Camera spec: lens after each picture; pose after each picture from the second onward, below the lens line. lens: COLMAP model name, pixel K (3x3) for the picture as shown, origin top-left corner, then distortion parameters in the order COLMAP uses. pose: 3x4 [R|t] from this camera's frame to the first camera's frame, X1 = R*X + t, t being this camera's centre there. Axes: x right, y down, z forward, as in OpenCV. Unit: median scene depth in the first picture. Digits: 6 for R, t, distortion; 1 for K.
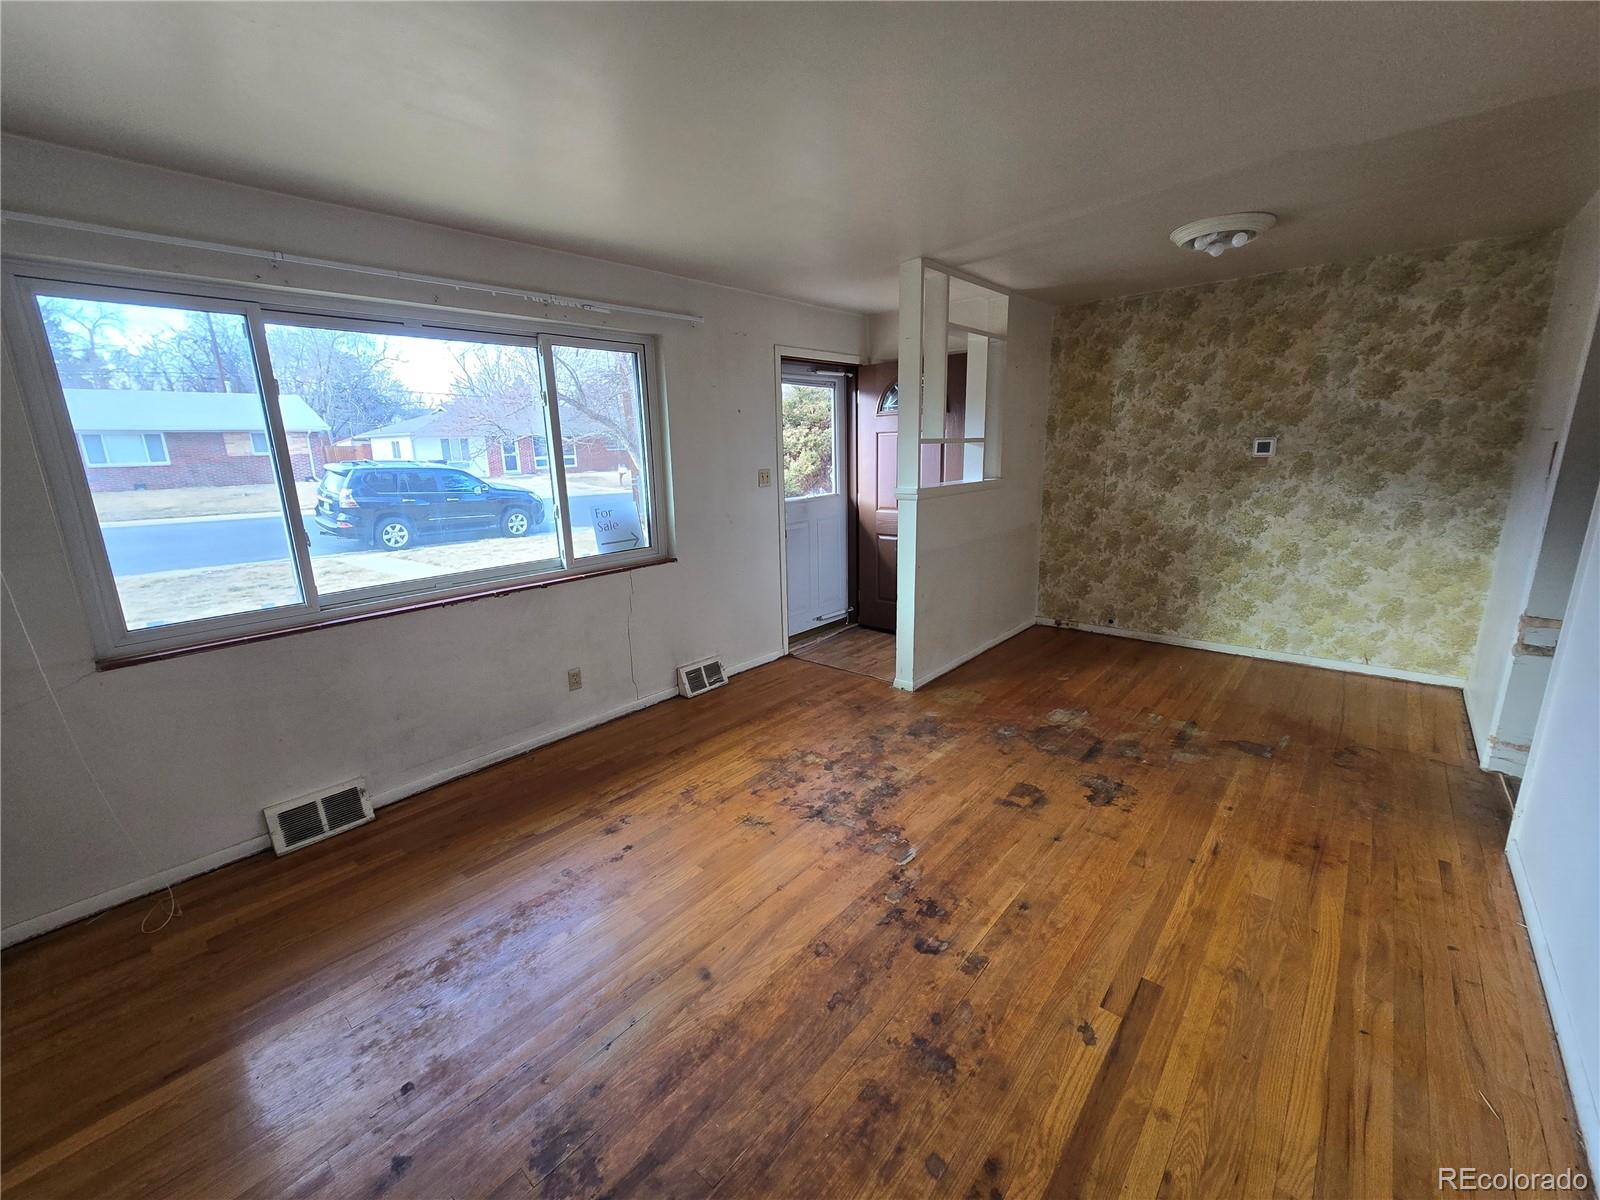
lens RADIAL K [[654.5, 0, 794.5], [0, 654.5, 597.1], [0, 0, 1]] dist [-0.003937, 0.000186]
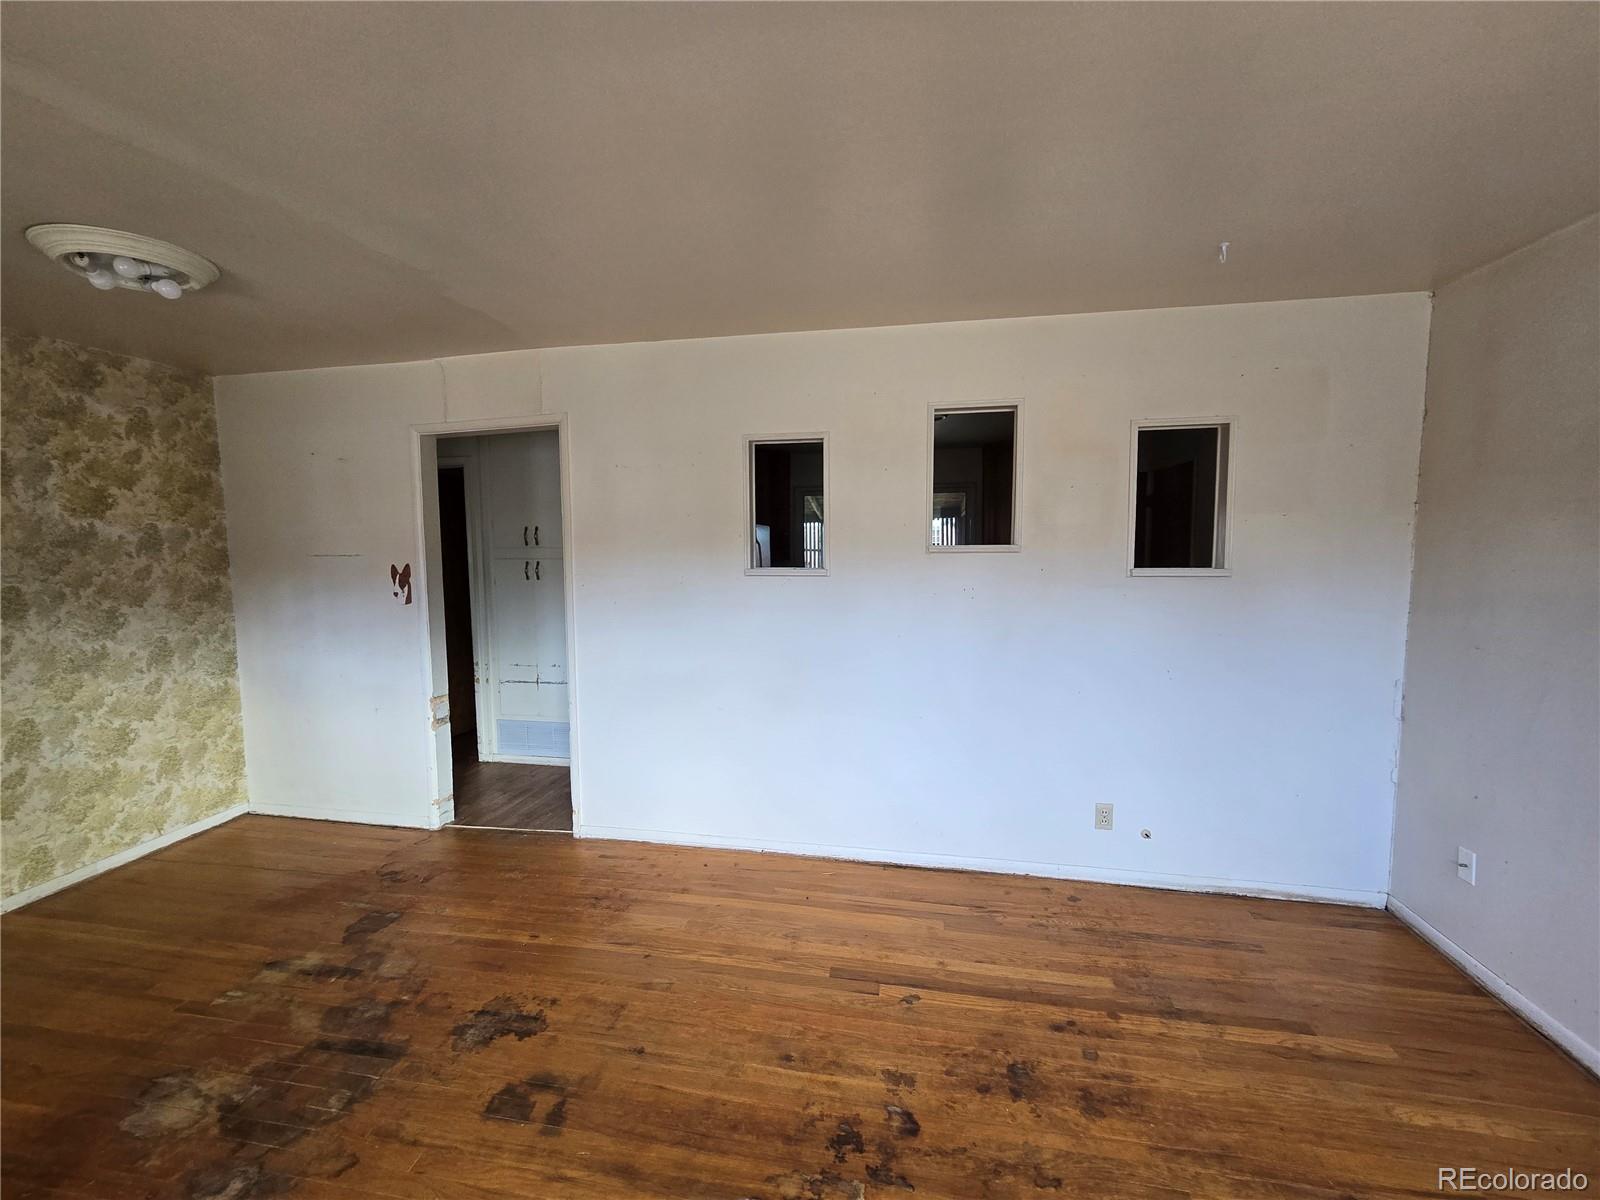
lens RADIAL K [[654.5, 0, 787.6], [0, 654.5, 598.3], [0, 0, 1]] dist [-0.003937, 0.000186]
pose [[-0.508253, -0.042333, 0.860166, -0.283923], [0.219556, 0.959419, 0.176949, -0.210086], [-0.832751, 0.278790, -0.478333, 0.895375]]
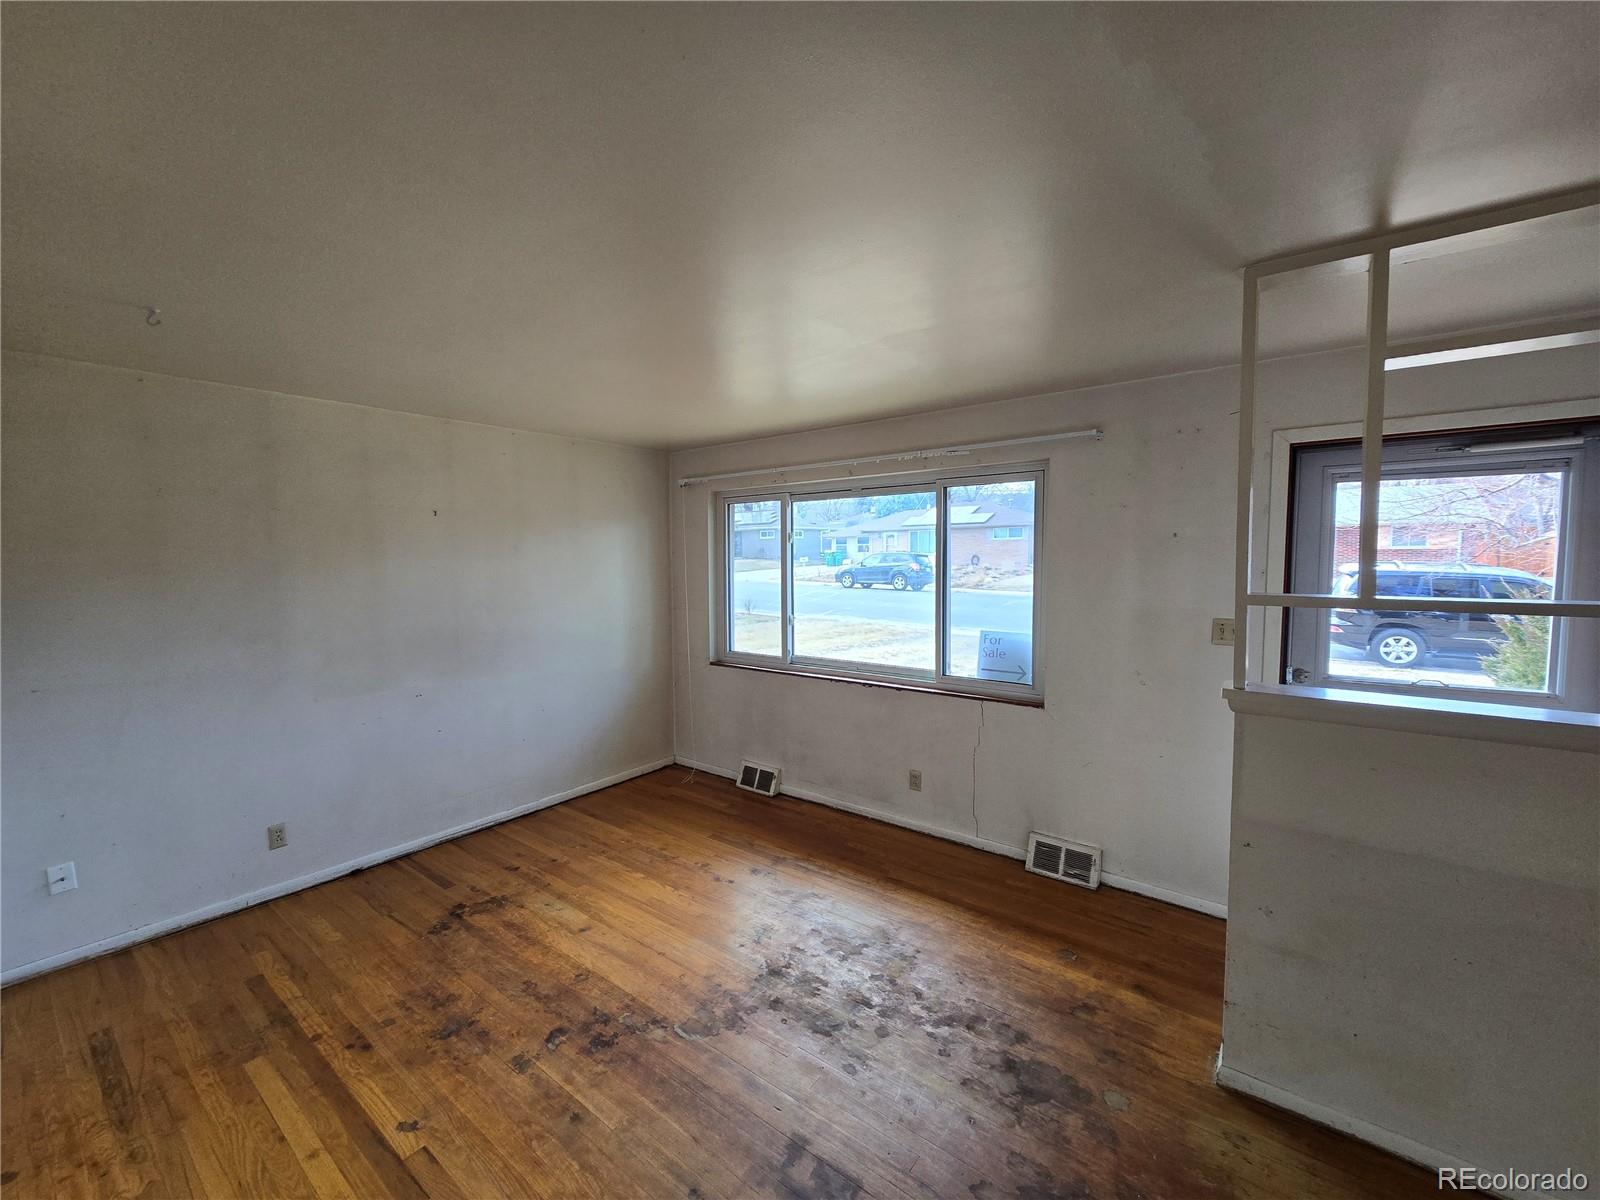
lens RADIAL K [[654.5, 0, 789.3], [0, 654.5, 596.7], [0, 0, 1]] dist [-0.003937, 0.000186]
pose [[0.056143, 0.090075, -0.994351, 0.849242], [-0.220299, 0.972494, 0.075656, -0.250188], [0.973815, 0.214807, 0.074442, 0.760066]]
